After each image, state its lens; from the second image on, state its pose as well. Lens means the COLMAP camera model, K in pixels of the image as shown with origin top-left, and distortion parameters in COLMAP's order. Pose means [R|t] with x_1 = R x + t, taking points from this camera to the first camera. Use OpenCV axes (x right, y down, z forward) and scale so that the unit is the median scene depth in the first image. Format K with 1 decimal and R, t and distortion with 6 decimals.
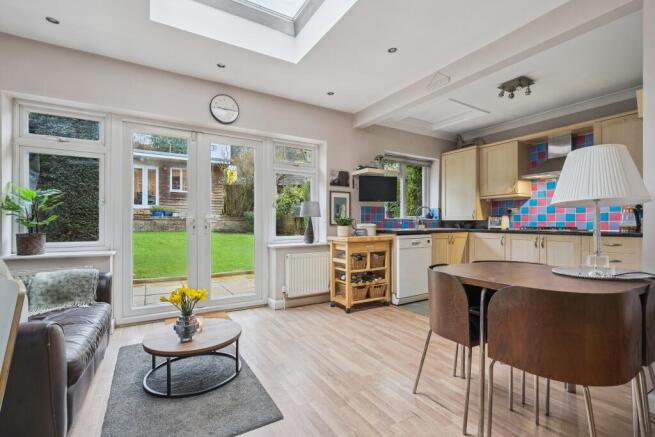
lens RADIAL K [[297.2, 0, 325.1], [0, 297.2, 222.4], [0, 0, 1]] dist [0.002113, 0.000110]
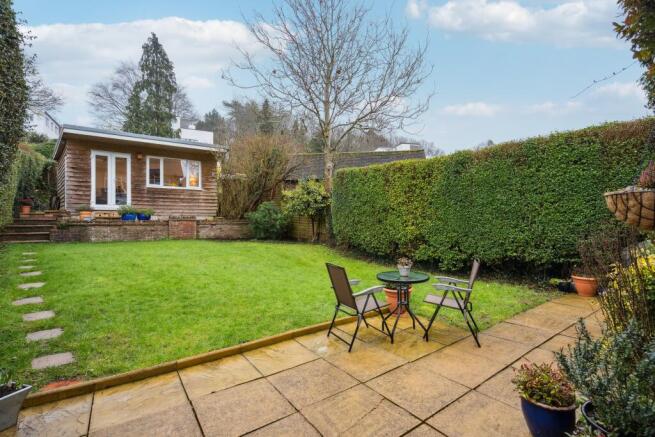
lens RADIAL K [[297.2, 0, 333.4], [0, 297.2, 216.0], [0, 0, 1]] dist [0.002113, 0.000110]
pose [[0.996135, -0.009781, 0.087287, -0.109280], [0.011713, 0.999697, -0.021648, -0.008268], [-0.087048, 0.022586, 0.995948, 0.197161]]
